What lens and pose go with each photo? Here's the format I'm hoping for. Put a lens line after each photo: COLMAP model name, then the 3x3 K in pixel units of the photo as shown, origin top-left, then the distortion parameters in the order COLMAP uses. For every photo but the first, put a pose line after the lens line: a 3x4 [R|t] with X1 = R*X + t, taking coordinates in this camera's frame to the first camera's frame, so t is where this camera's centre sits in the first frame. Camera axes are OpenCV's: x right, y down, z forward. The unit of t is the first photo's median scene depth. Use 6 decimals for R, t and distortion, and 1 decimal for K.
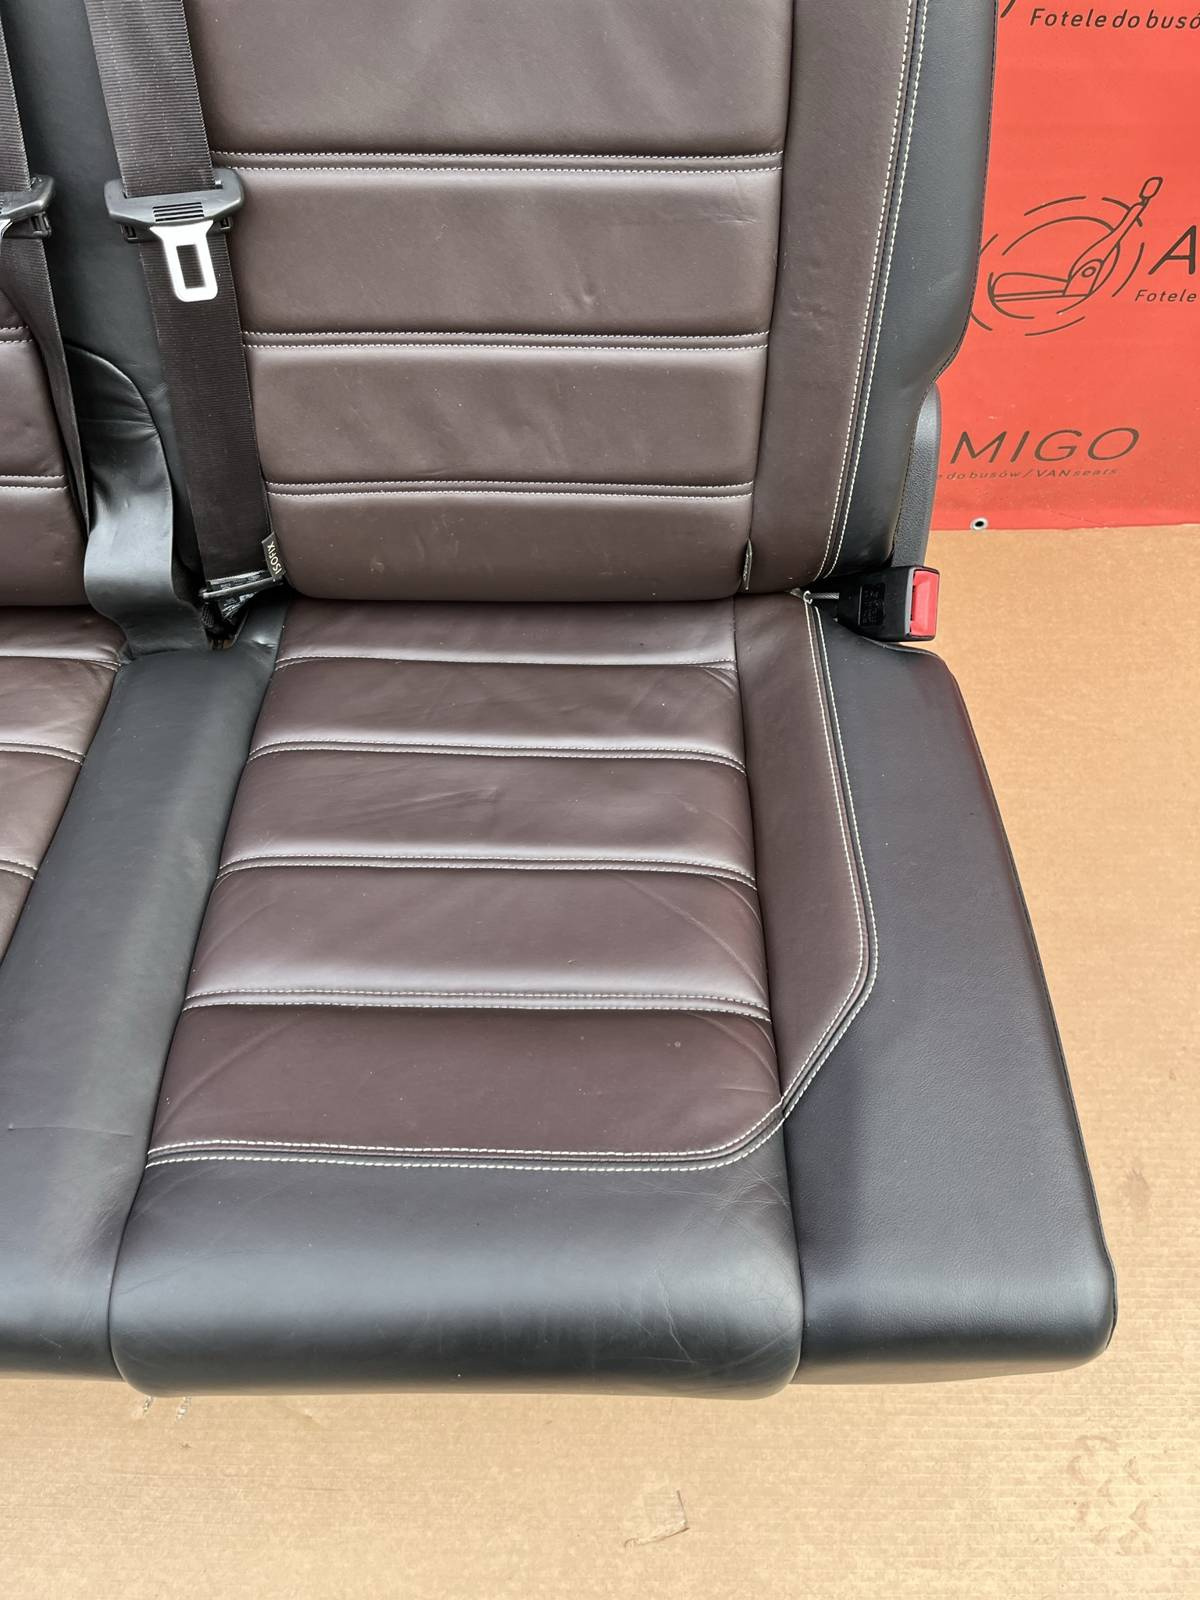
lens RADIAL K [[1226.6, 0, 625.5], [0, 1226.6, 807.0], [0, 0, 1]] dist [0.035362, -0.060753]
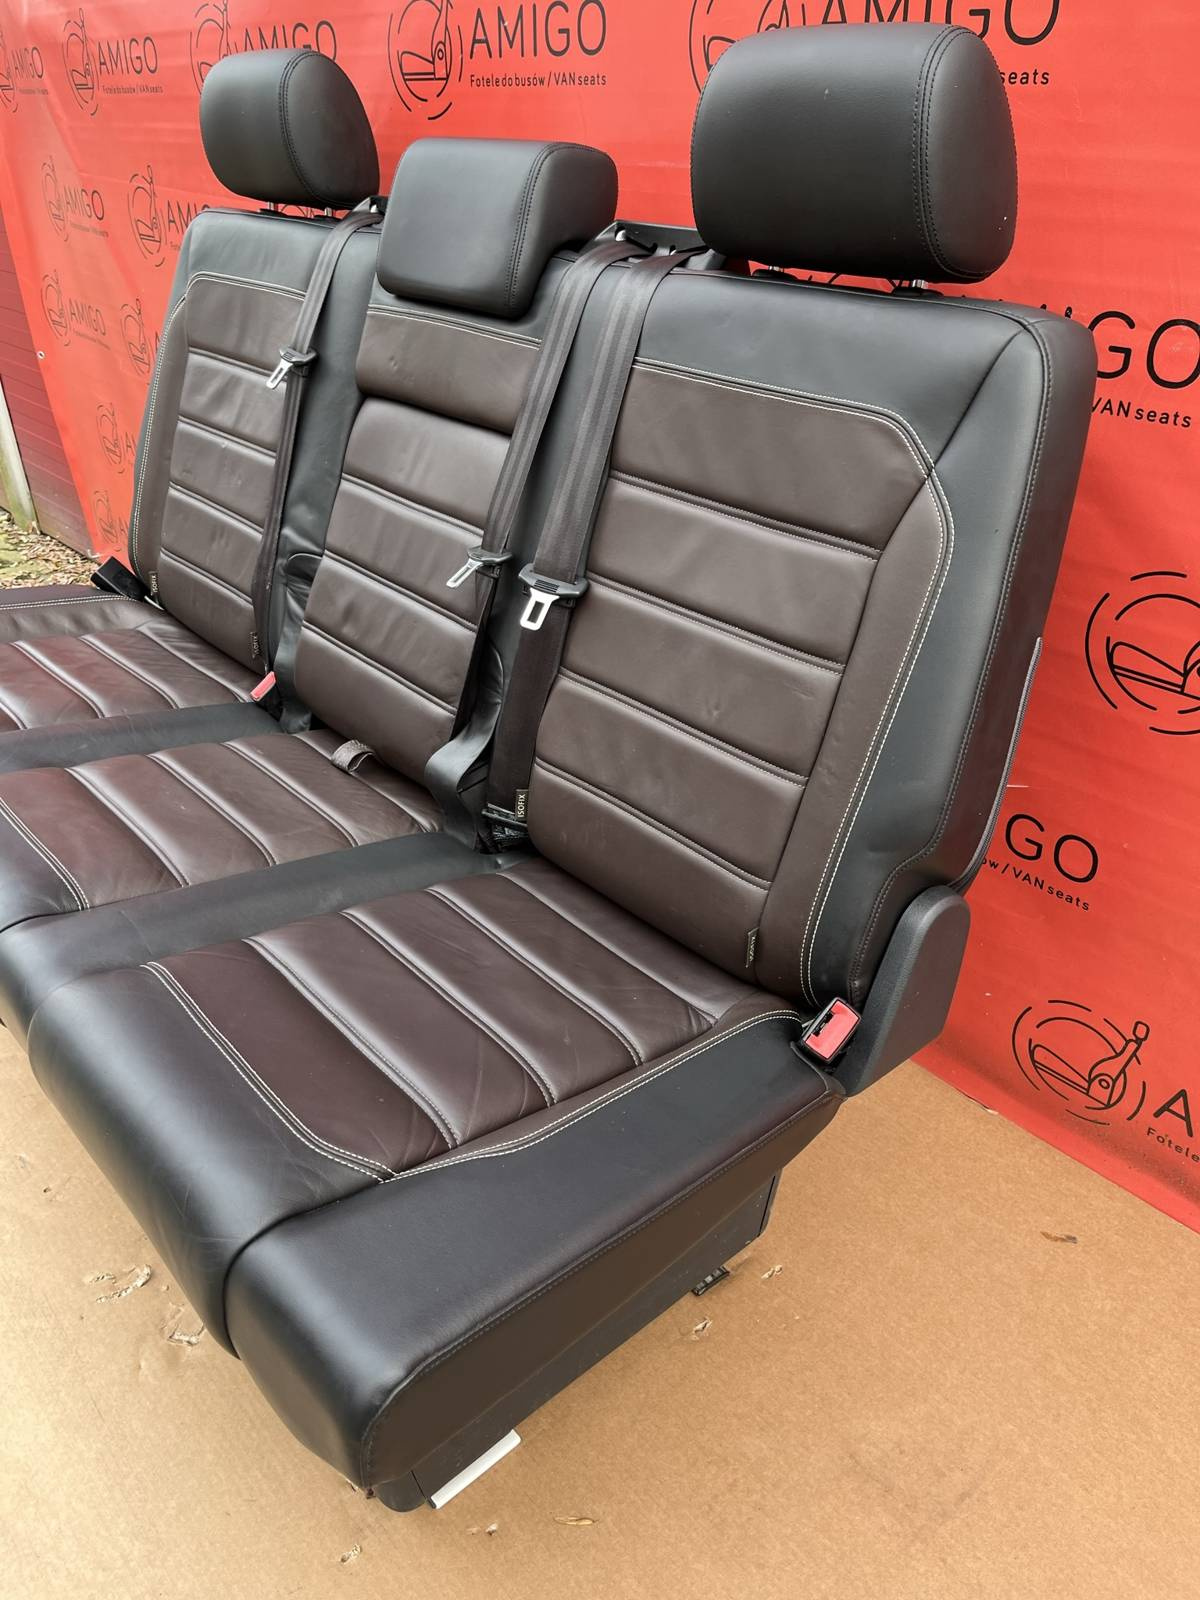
lens RADIAL K [[1226.6, 0, 599.7], [0, 1226.6, 814.7], [0, 0, 1]] dist [0.035362, -0.060753]
pose [[0.666019, 0.370453, -0.647444, 0.802104], [-0.640212, 0.729325, -0.241275, 0.113974], [0.382816, 0.575195, 0.722913, -0.050761]]
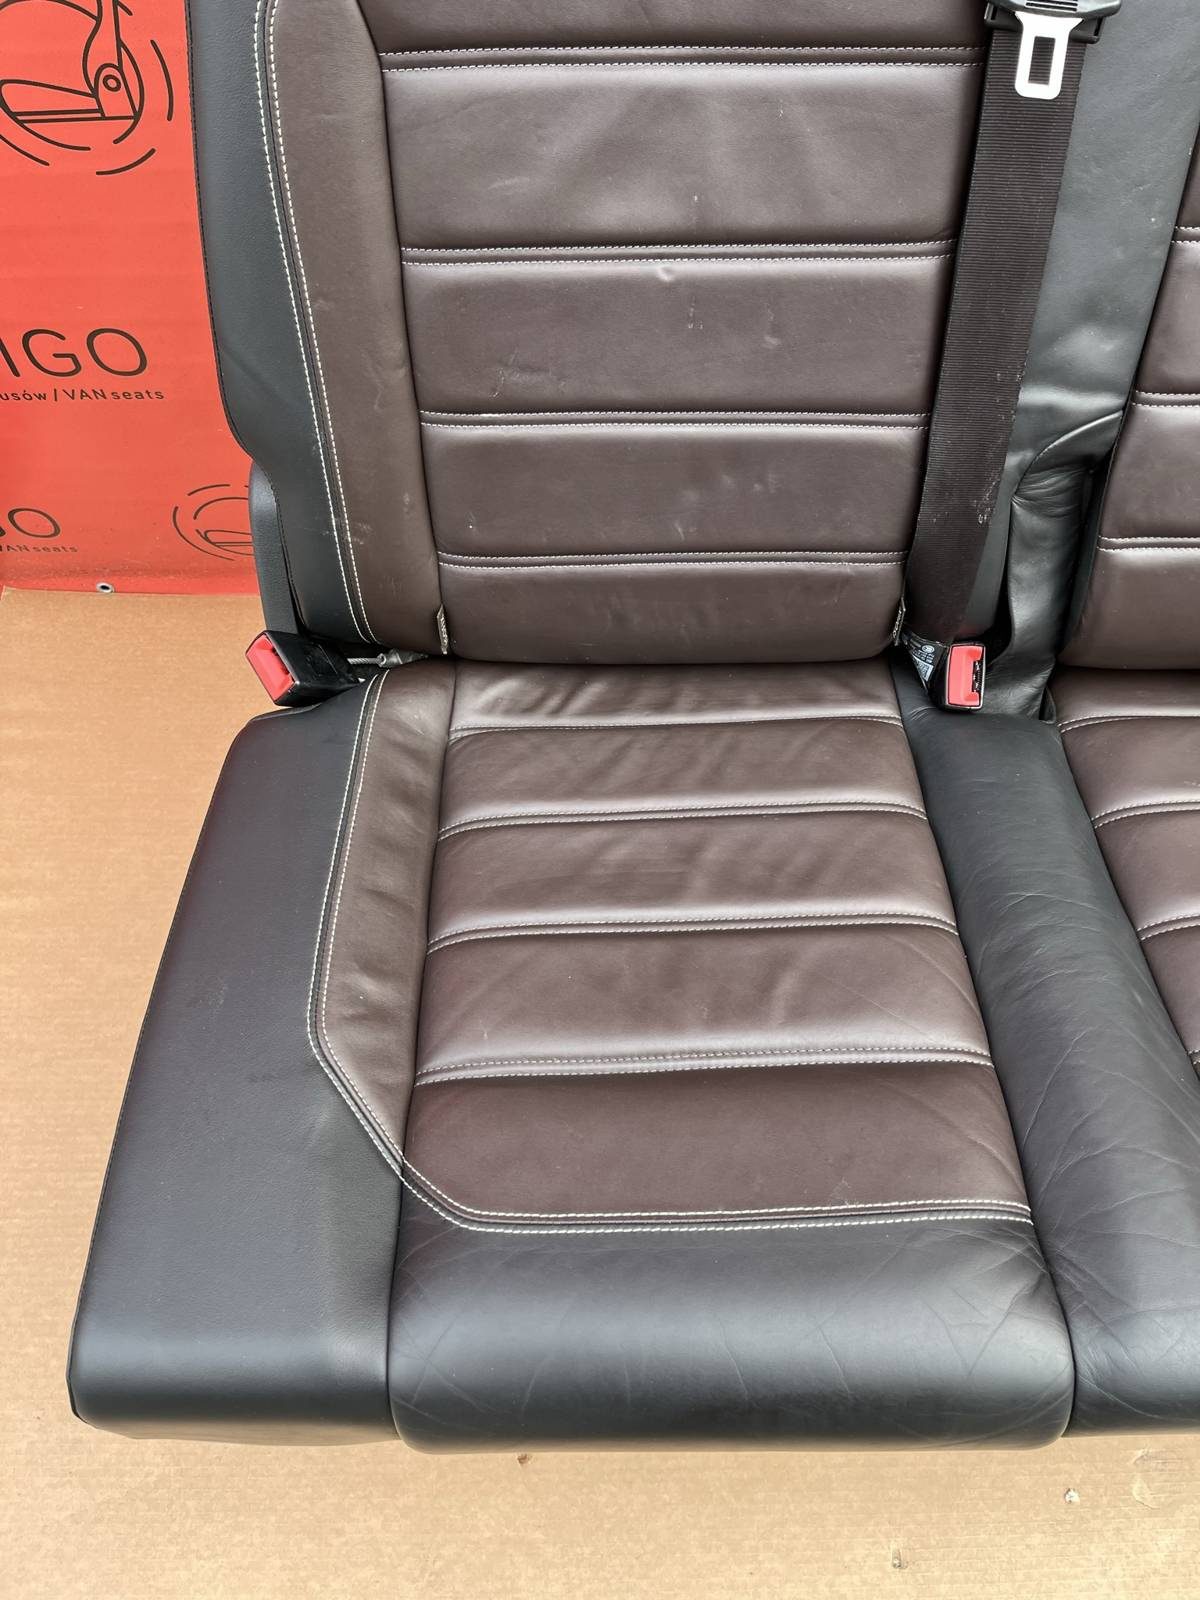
lens RADIAL K [[1226.6, 0, 606.2], [0, 1226.6, 816.3], [0, 0, 1]] dist [0.035362, -0.060753]
pose [[0.999647, -0.024804, 0.009538, -1.284722], [0.025182, 0.998808, -0.041818, -0.013230], [-0.008490, 0.042043, 0.999080, -0.013008]]
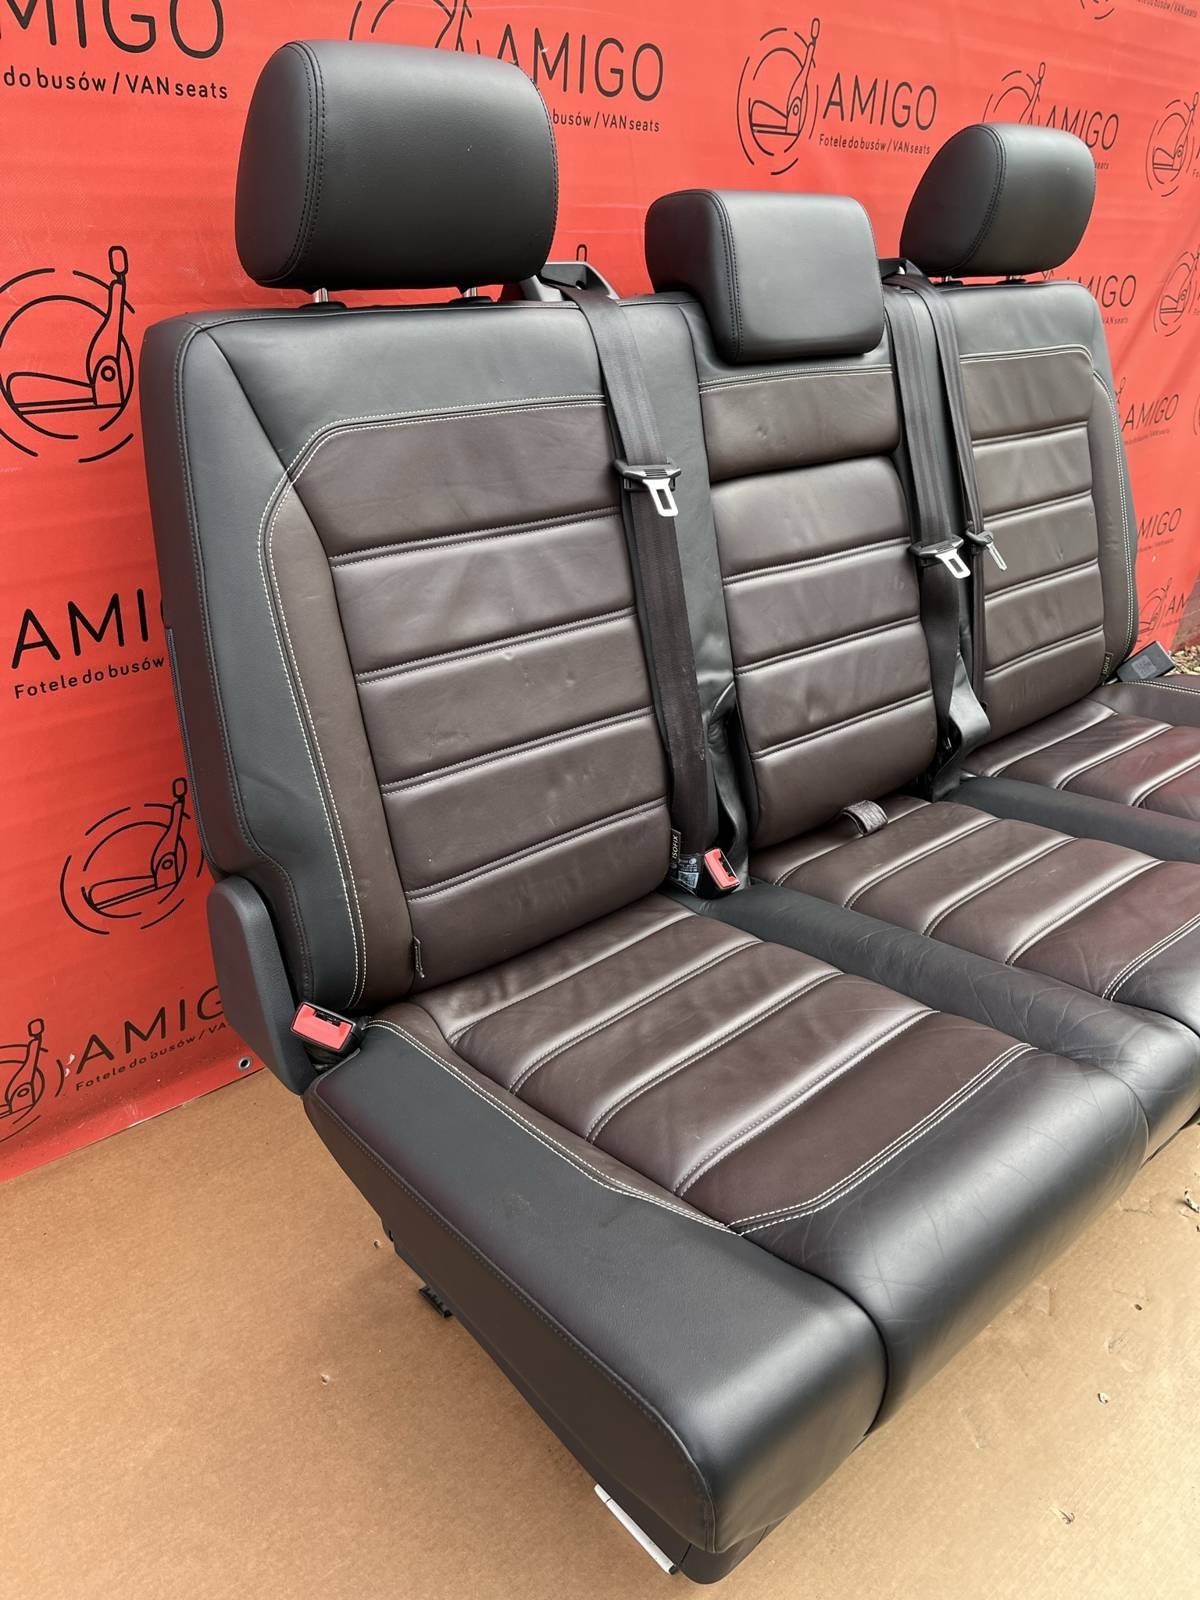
lens RADIAL K [[1226.6, 0, 617.4], [0, 1226.6, 796.6], [0, 0, 1]] dist [0.035362, -0.060753]
pose [[0.728752, -0.284228, 0.623005, -2.028126], [0.558383, 0.773296, -0.300368, 0.159135], [-0.396395, 0.566769, 0.722249, -0.087707]]
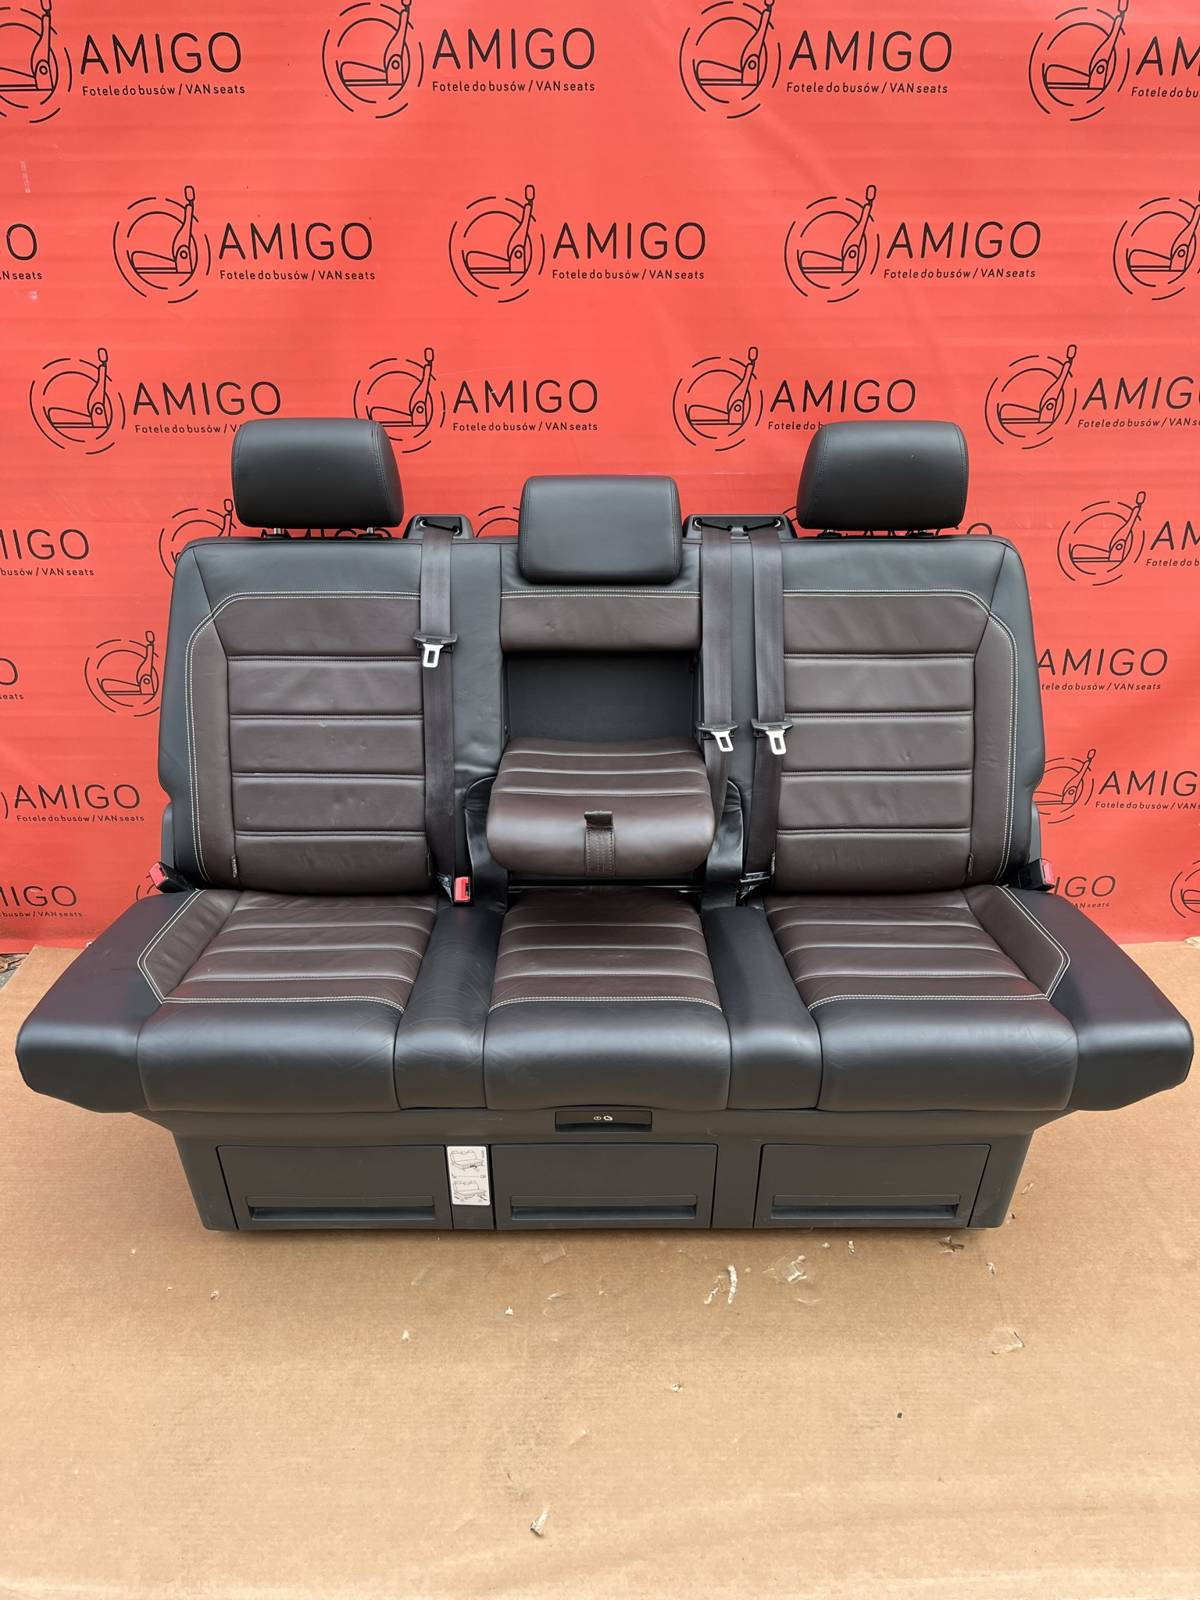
lens RADIAL K [[1226.6, 0, 609.2], [0, 1226.6, 796.1], [0, 0, 1]] dist [0.035362, -0.060753]
pose [[0.999802, -0.012557, 0.015437, -0.680603], [0.019117, 0.821396, -0.570038, 1.117502], [-0.005522, 0.570220, 0.821474, -1.119474]]
